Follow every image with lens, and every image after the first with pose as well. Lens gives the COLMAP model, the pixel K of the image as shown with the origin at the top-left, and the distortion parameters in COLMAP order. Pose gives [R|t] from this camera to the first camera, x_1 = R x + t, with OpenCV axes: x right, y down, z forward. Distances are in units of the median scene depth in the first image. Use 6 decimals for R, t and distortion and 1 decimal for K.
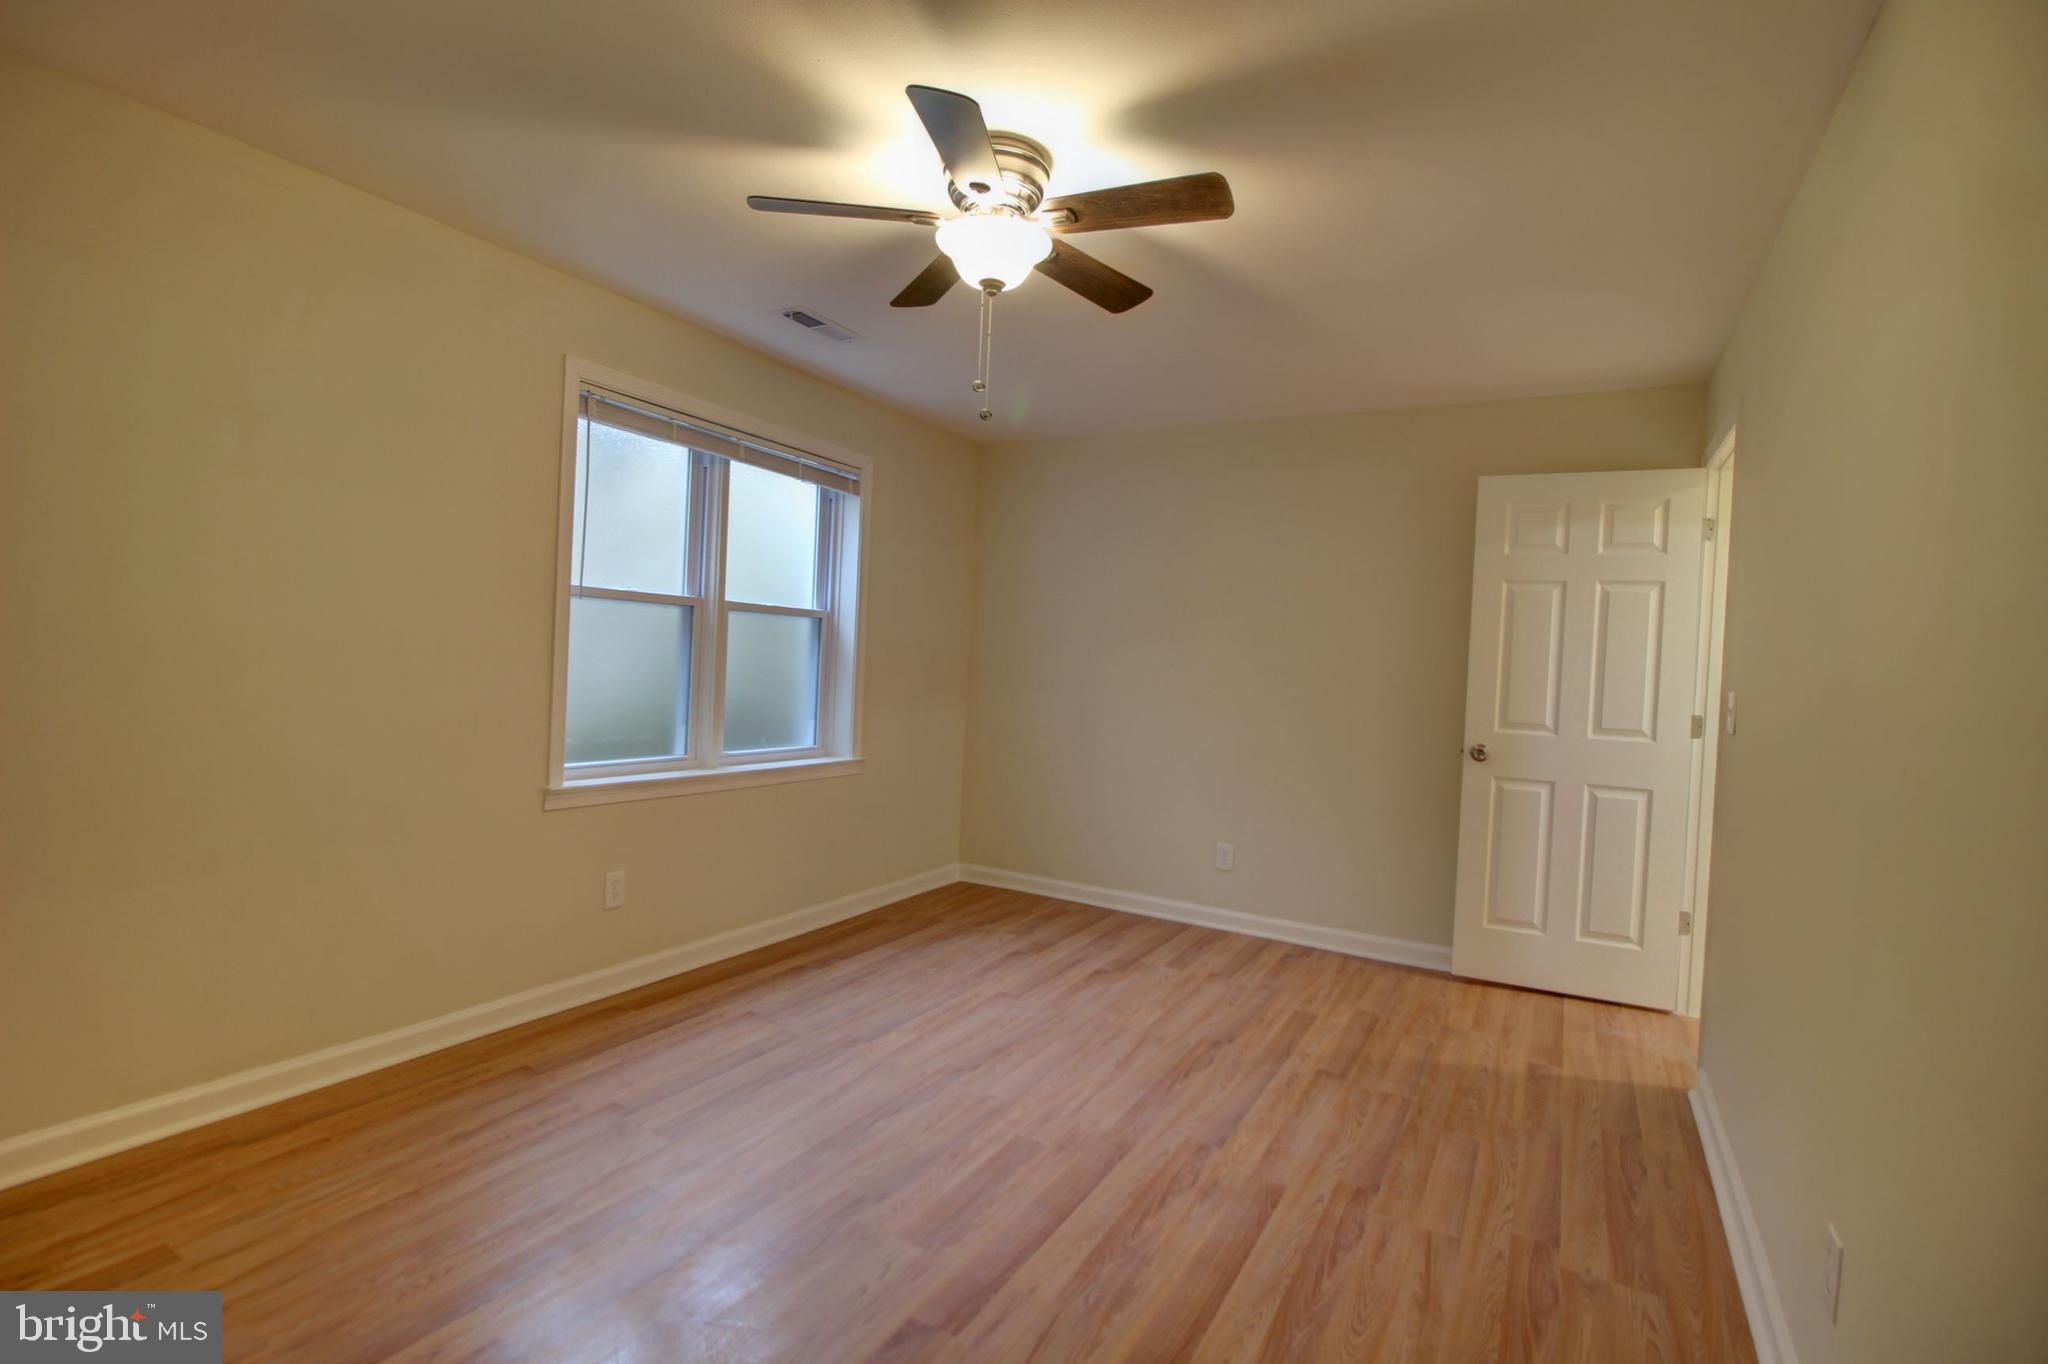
lens RADIAL K [[950.3, 0, 1032.6], [0, 950.3, 692.5], [0, 0, 1]] dist [-0.009922, -0.005637]
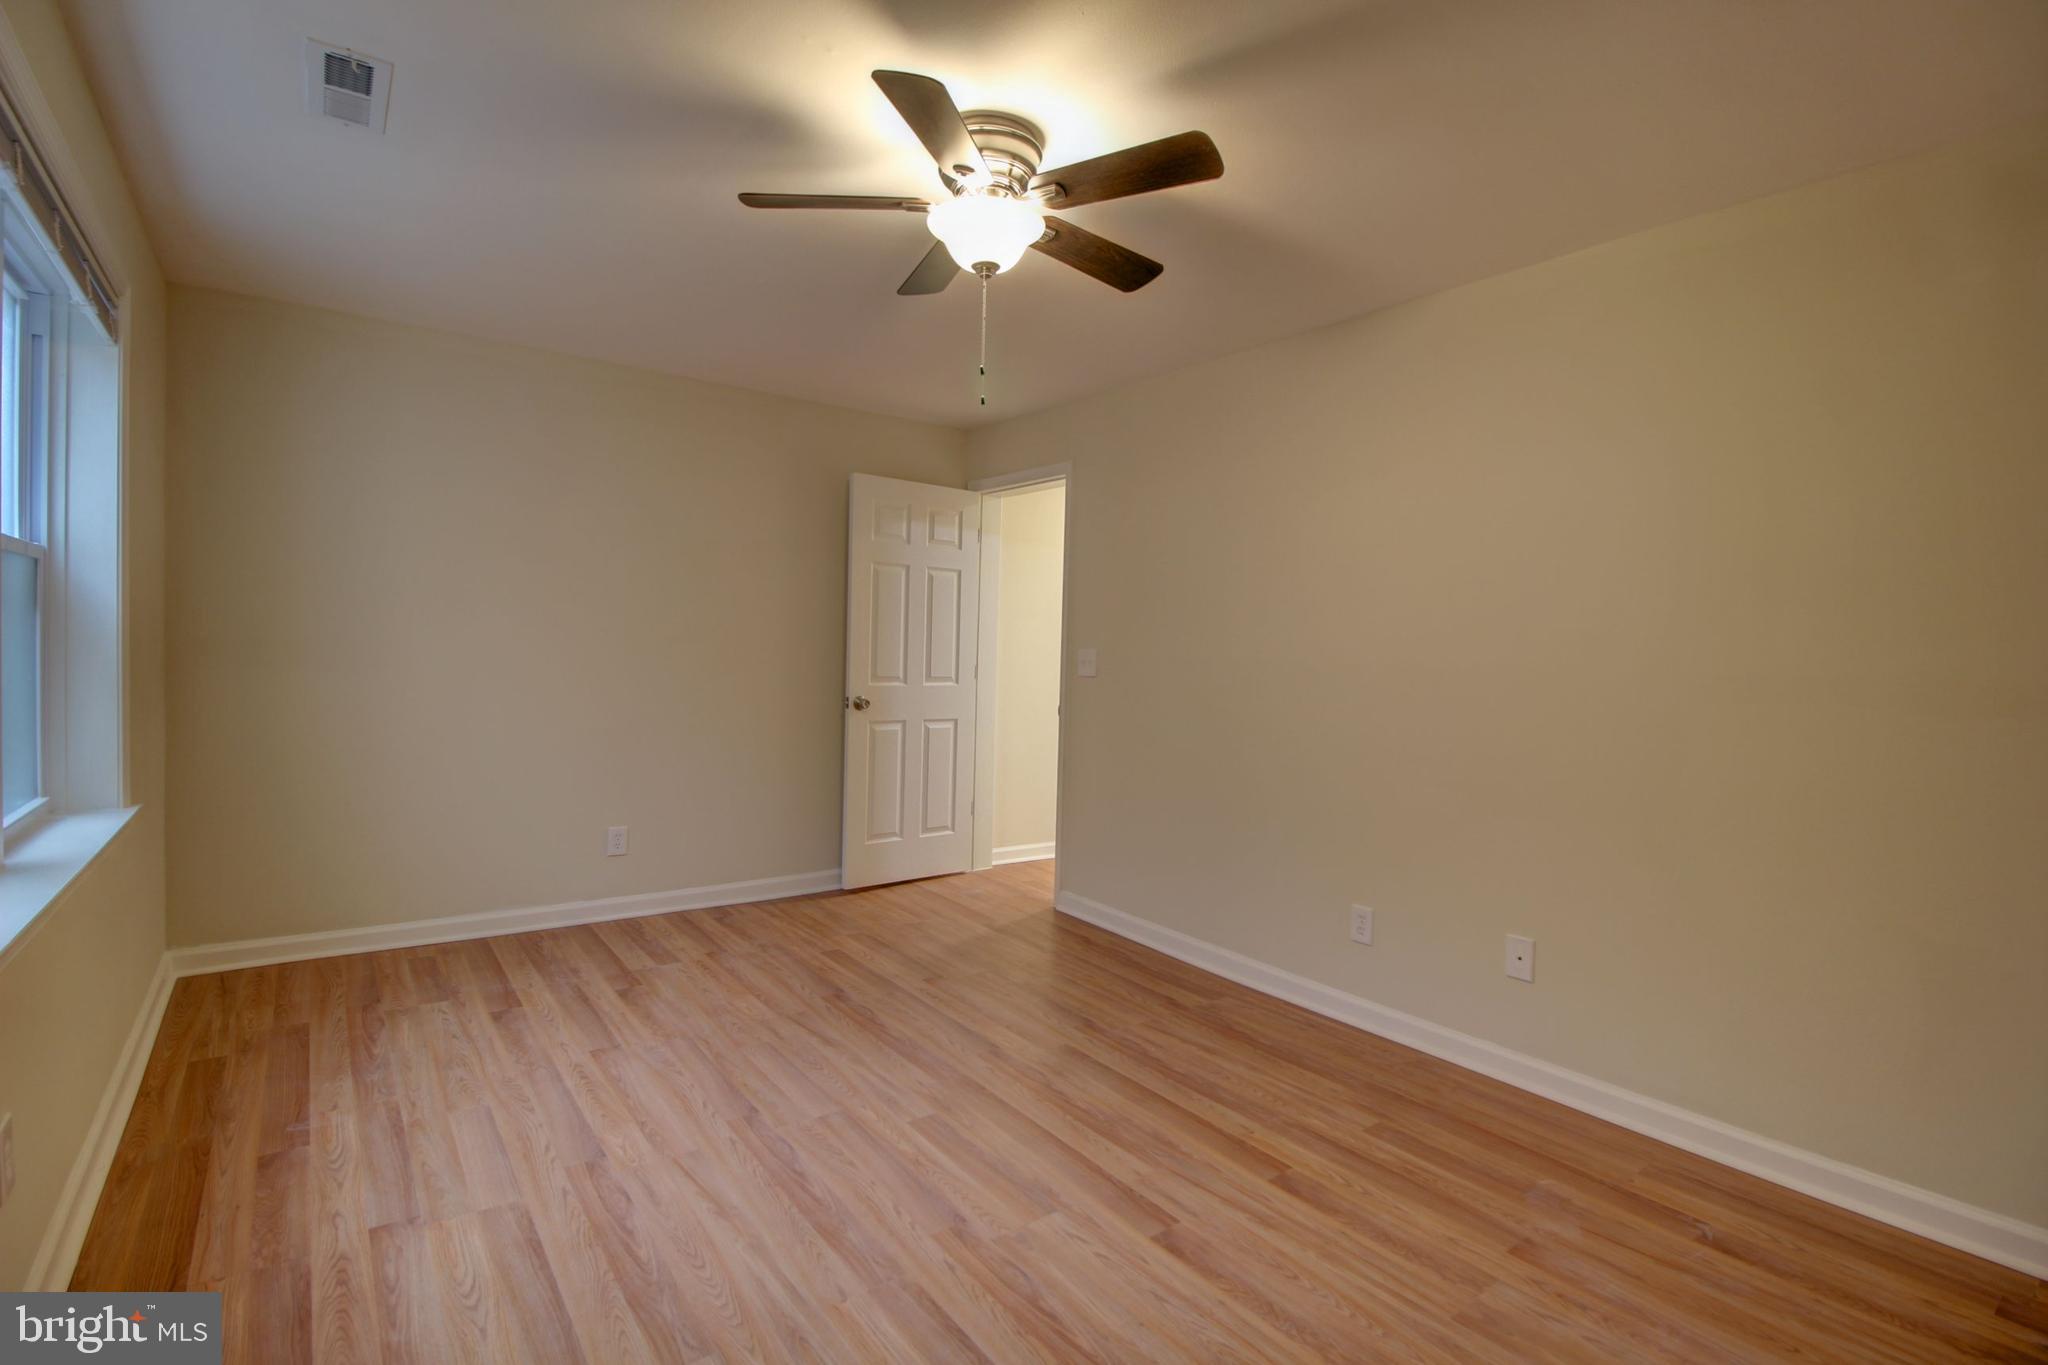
lens RADIAL K [[950.3, 0, 1021.1], [0, 950.3, 668.7], [0, 0, 1]] dist [-0.009922, -0.005637]
pose [[0.405024, -0.051962, 0.912828, -0.615772], [0.021188, 0.998649, 0.047446, -0.036791], [-0.914060, 0.000124, 0.405578, 0.356154]]
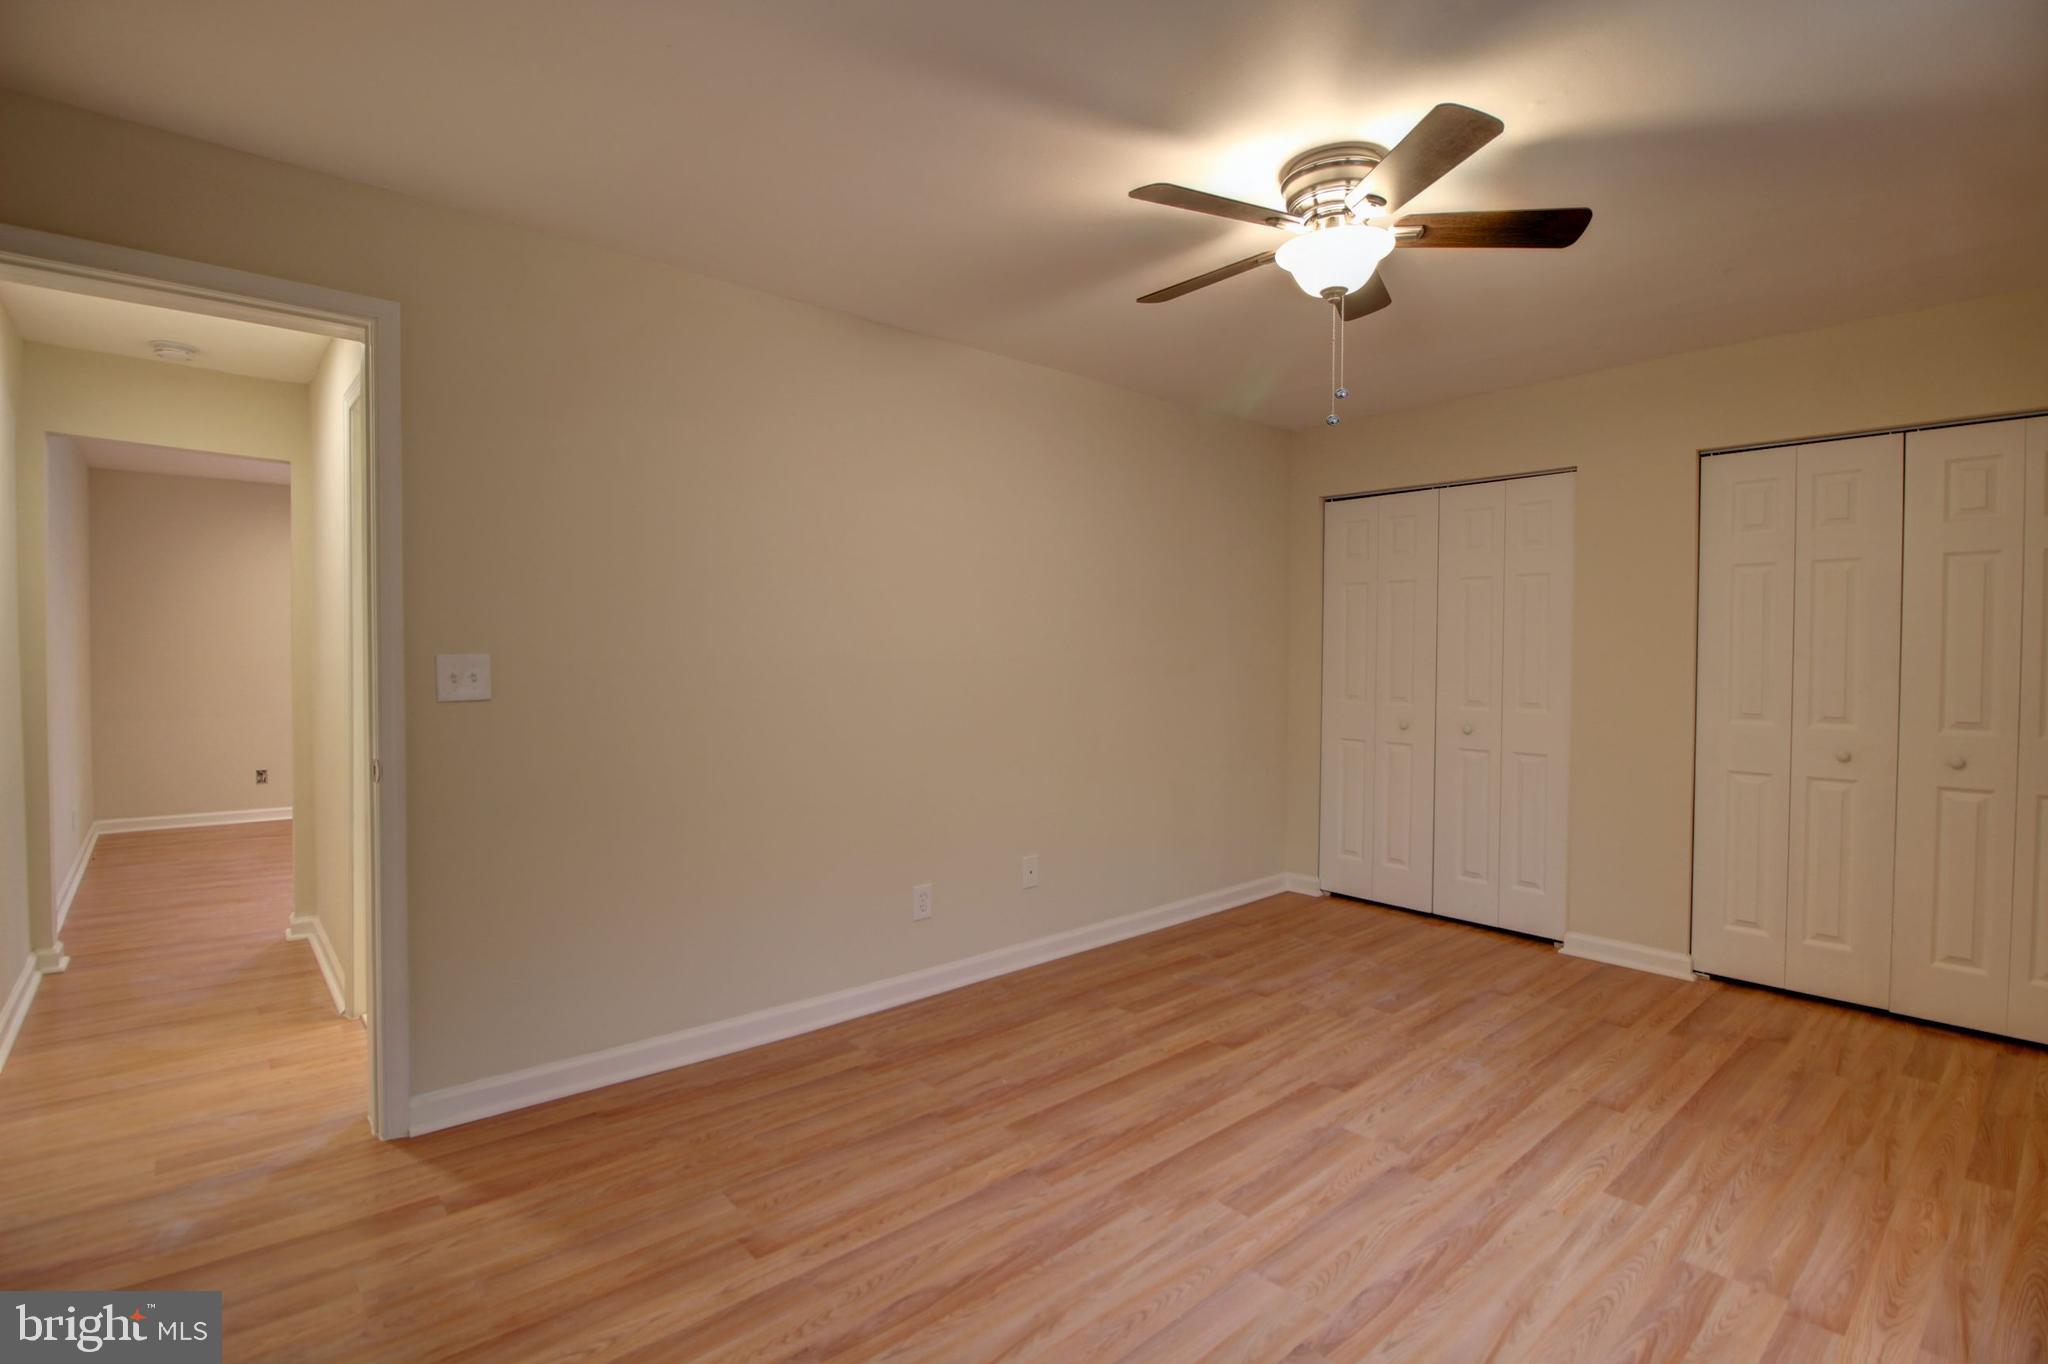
lens RADIAL K [[950.3, 0, 1028.0], [0, 950.3, 671.0], [0, 0, 1]] dist [-0.009922, -0.005637]
pose [[-0.941464, -0.056456, 0.332352, -0.060996], [-0.034643, 0.996860, 0.071200, -0.053834], [-0.335328, 0.055519, -0.940464, 1.334404]]
